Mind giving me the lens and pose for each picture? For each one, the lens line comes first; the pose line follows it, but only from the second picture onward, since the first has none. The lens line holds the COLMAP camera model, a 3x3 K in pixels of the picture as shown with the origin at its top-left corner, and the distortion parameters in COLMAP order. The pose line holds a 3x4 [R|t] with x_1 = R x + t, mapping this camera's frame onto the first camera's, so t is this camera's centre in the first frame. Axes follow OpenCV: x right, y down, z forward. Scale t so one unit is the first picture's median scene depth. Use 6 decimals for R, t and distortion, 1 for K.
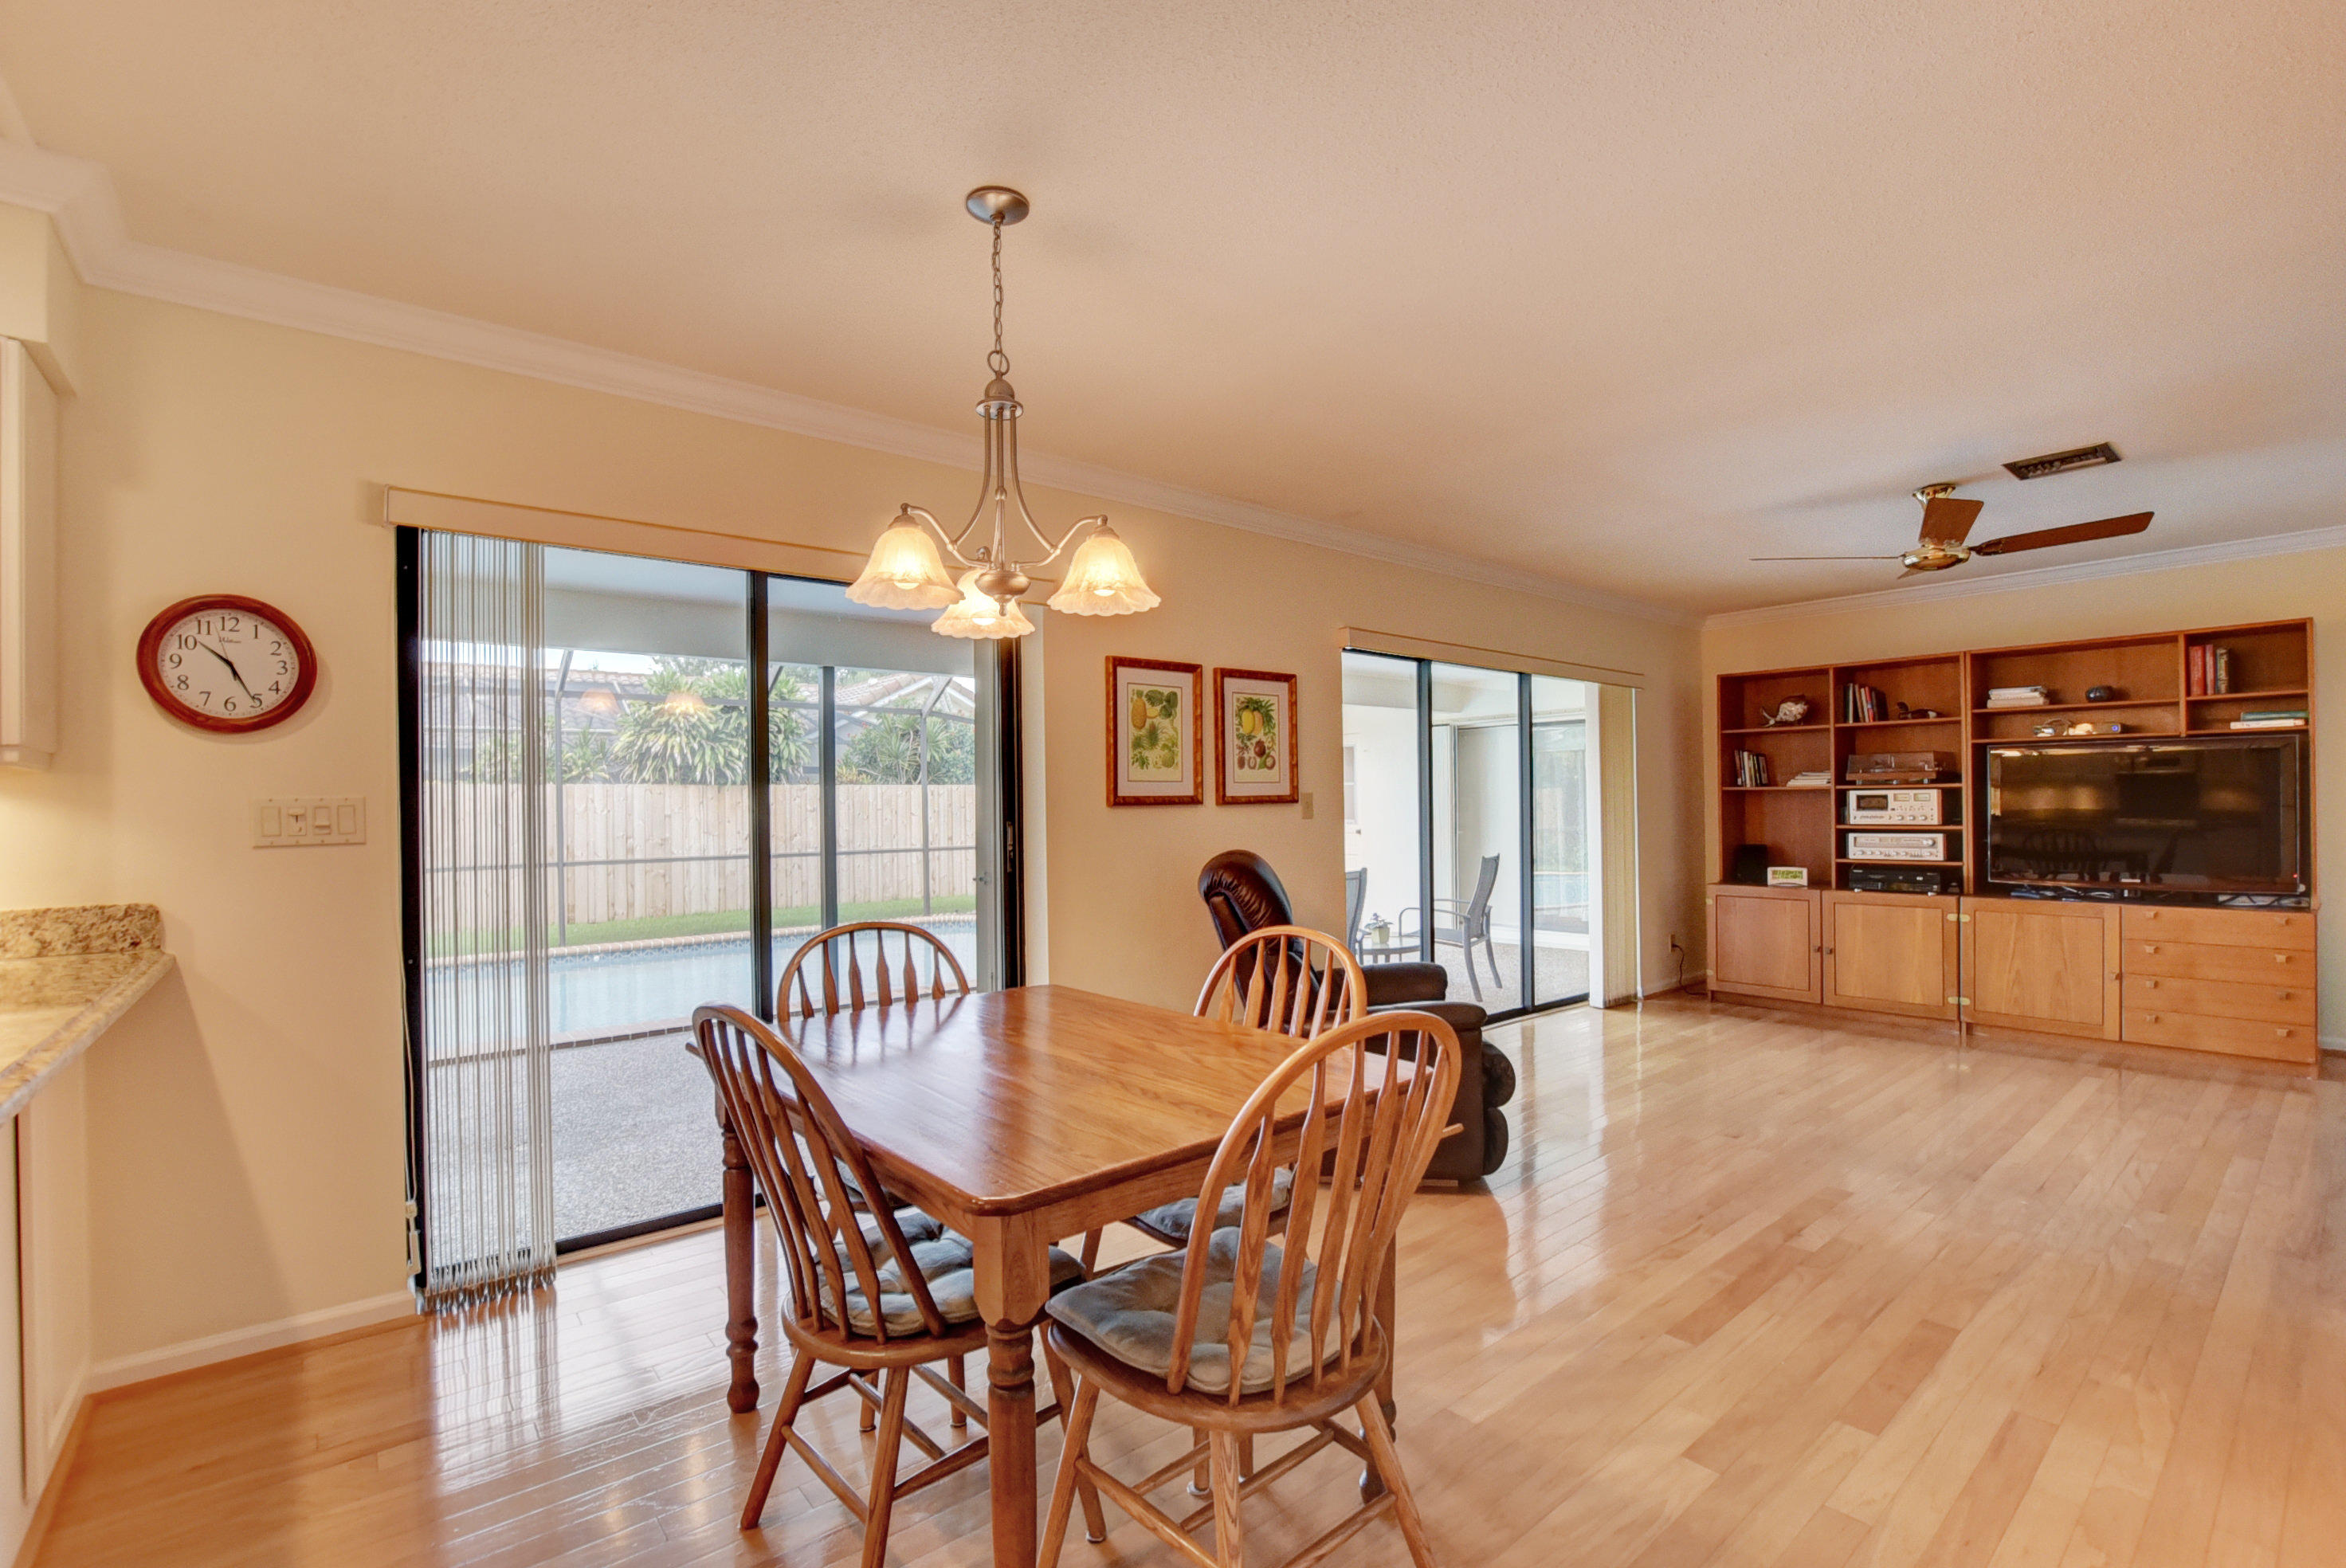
lens RADIAL K [[1039.3, 0, 1176.2], [0, 1039.3, 800.1], [0, 0, 1]] dist [-0.033514, 0.005148]
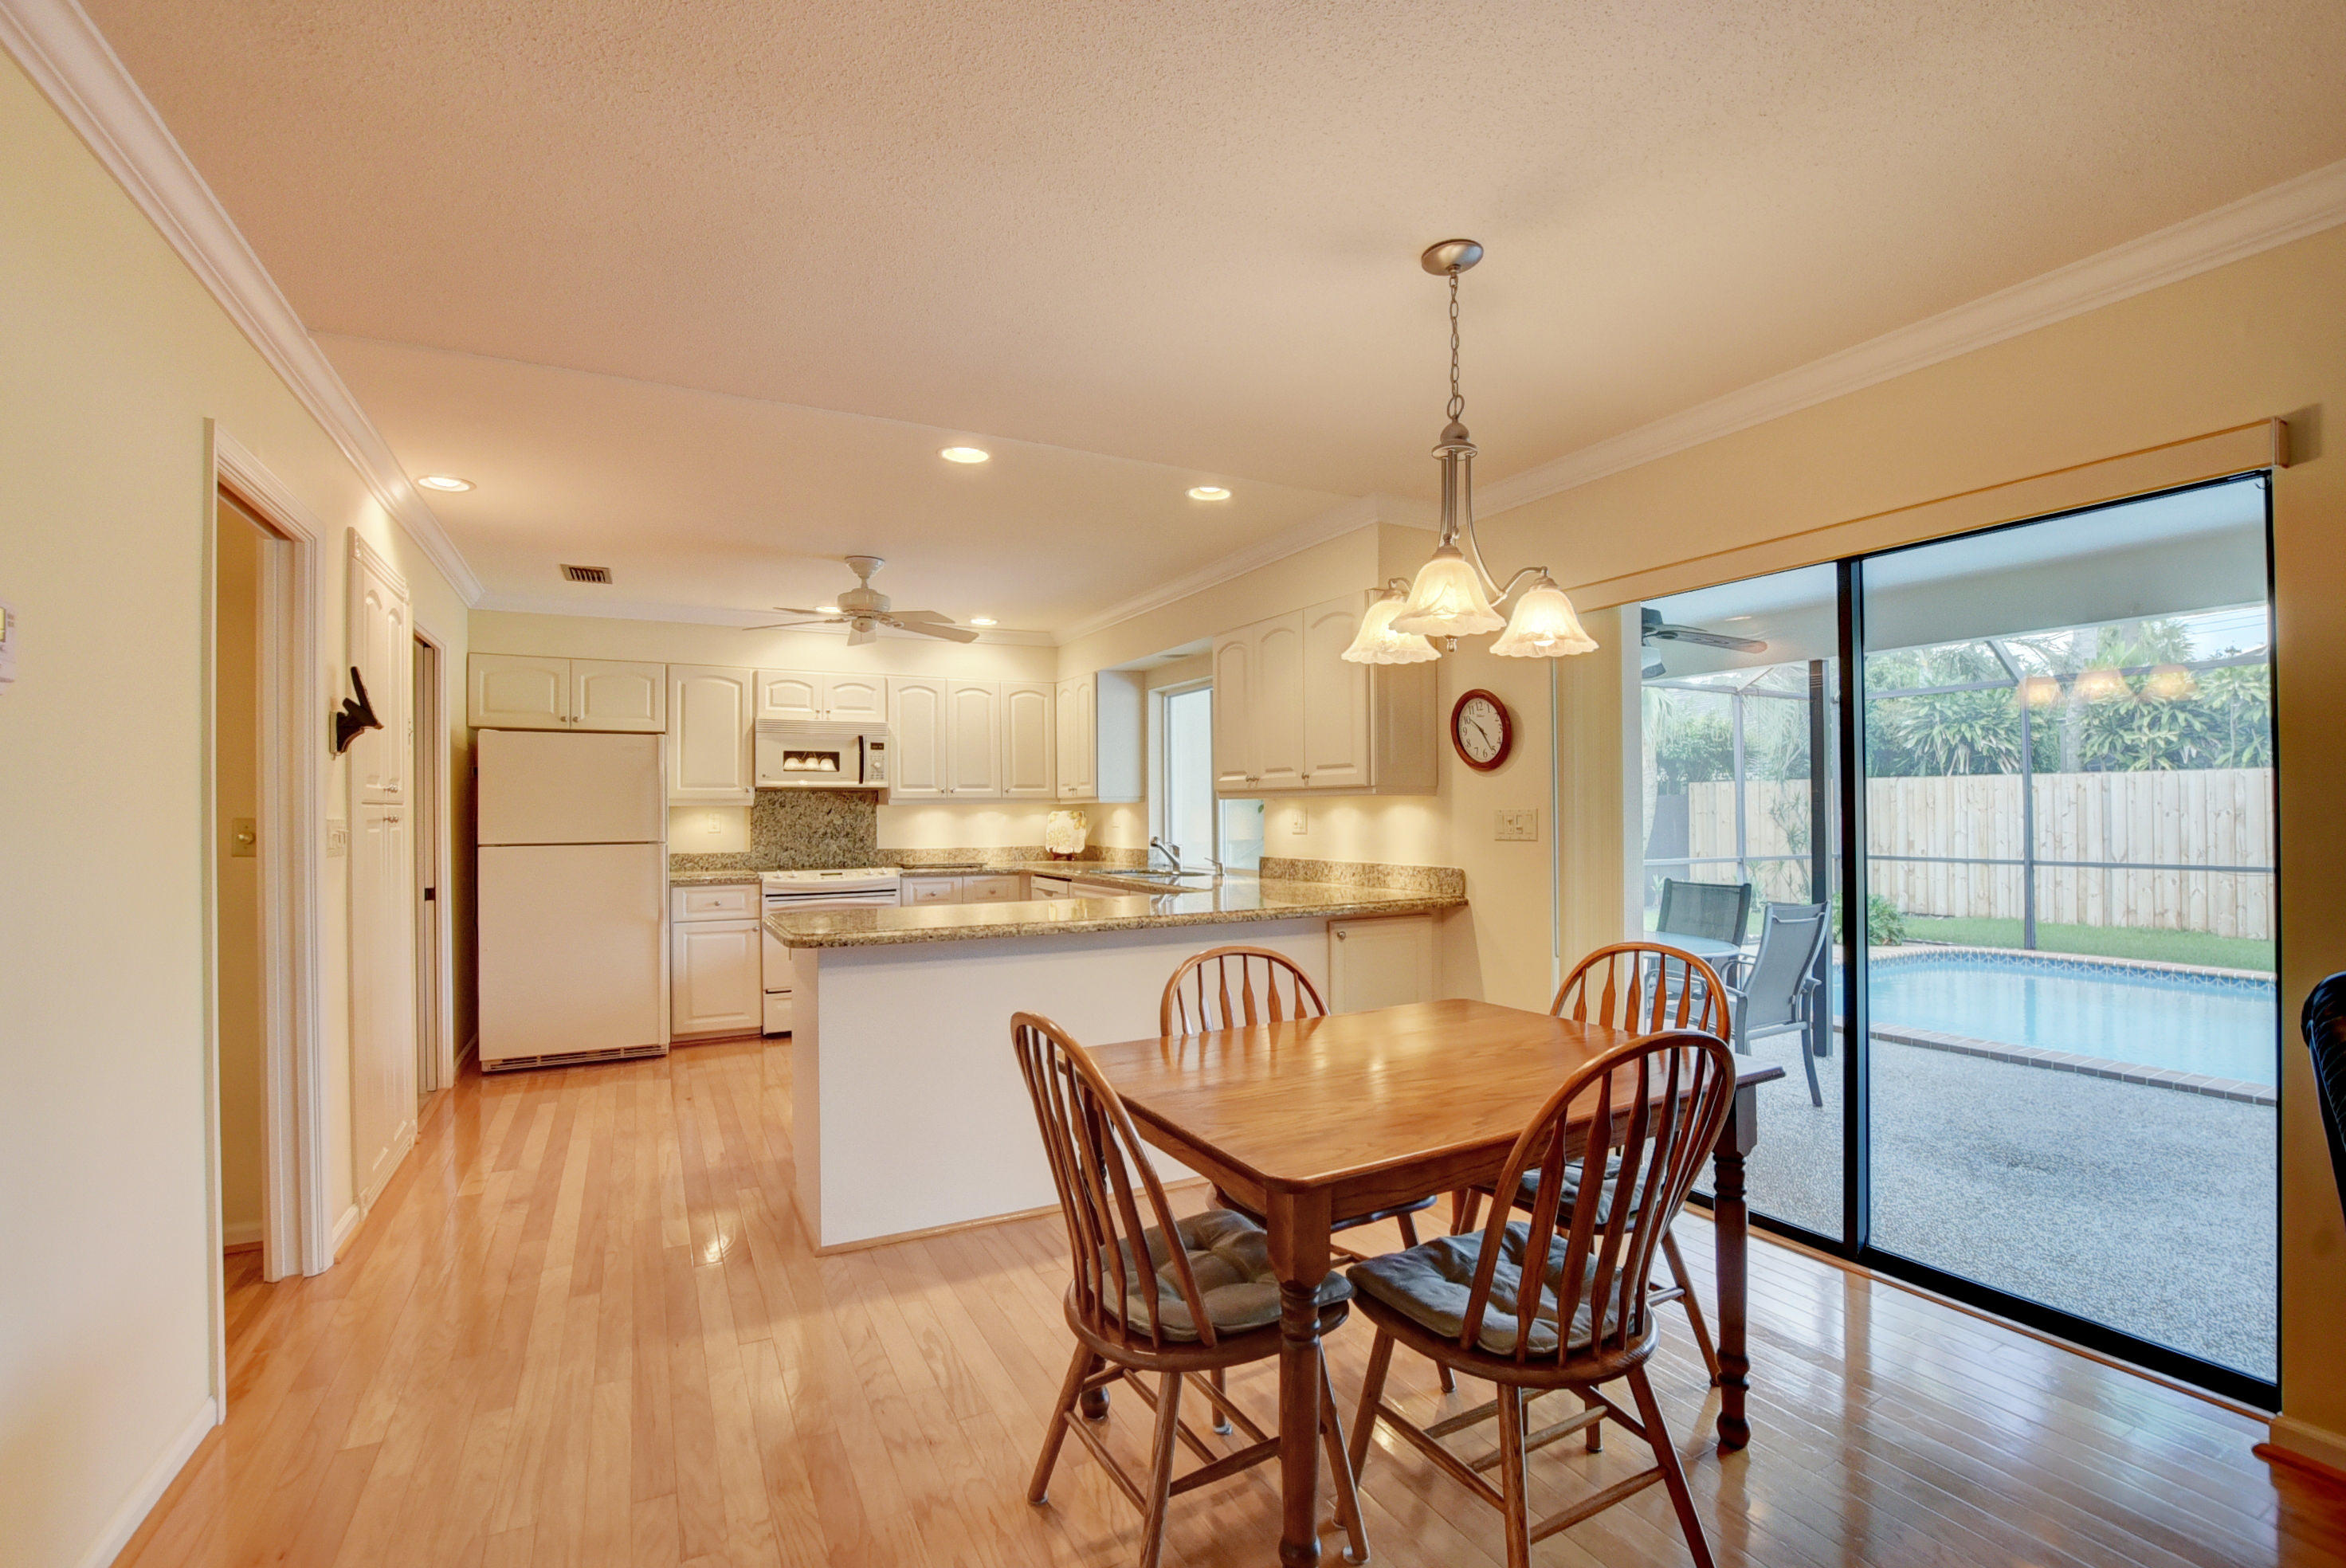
lens RADIAL K [[1039.3, 0, 1179.6], [0, 1039.3, 796.7], [0, 0, 1]] dist [-0.033514, 0.005148]
pose [[-0.208055, 0.002950, -0.978113, 0.457469], [0.015881, 0.999874, -0.000362, -0.016756], [0.977988, -0.015608, -0.208076, 0.468846]]
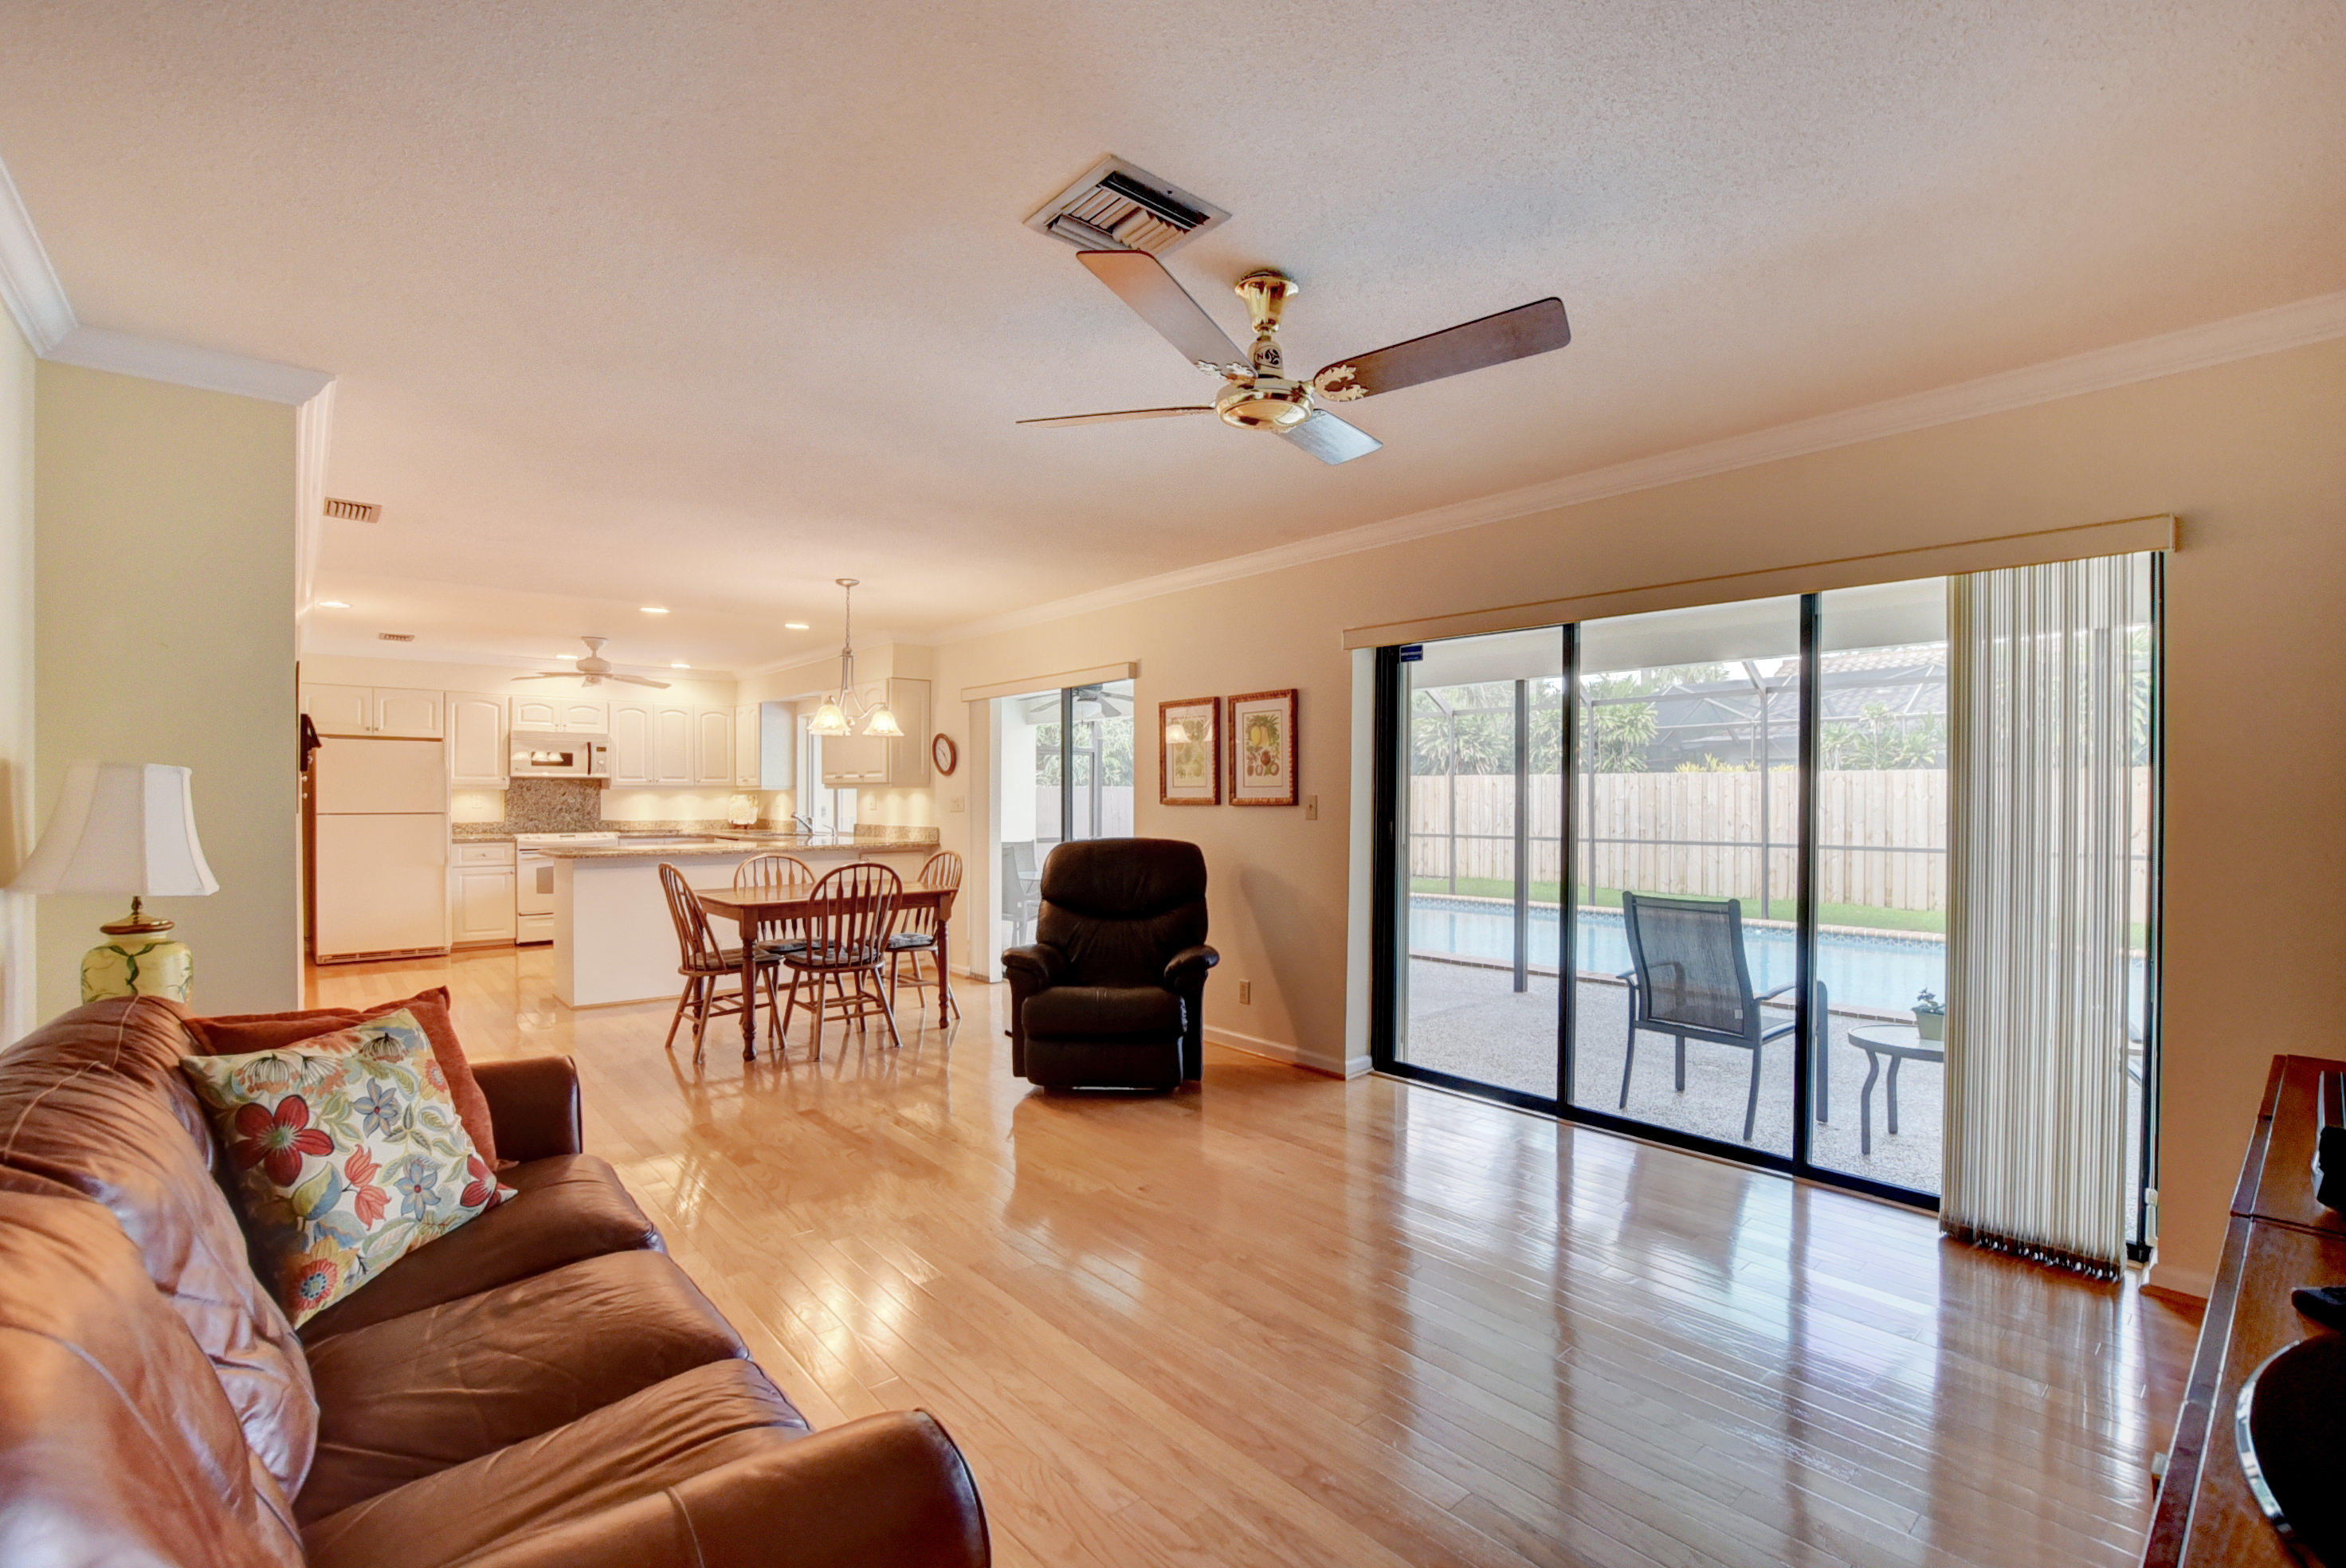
lens RADIAL K [[1039.3, 0, 1181.5], [0, 1039.3, 796.9], [0, 0, 1]] dist [-0.033514, 0.005148]
pose [[0.023887, 0.015095, -0.999601, 1.293496], [0.004518, 0.999874, 0.015207, -0.024611], [0.999704, -0.004880, 0.023816, 0.907573]]
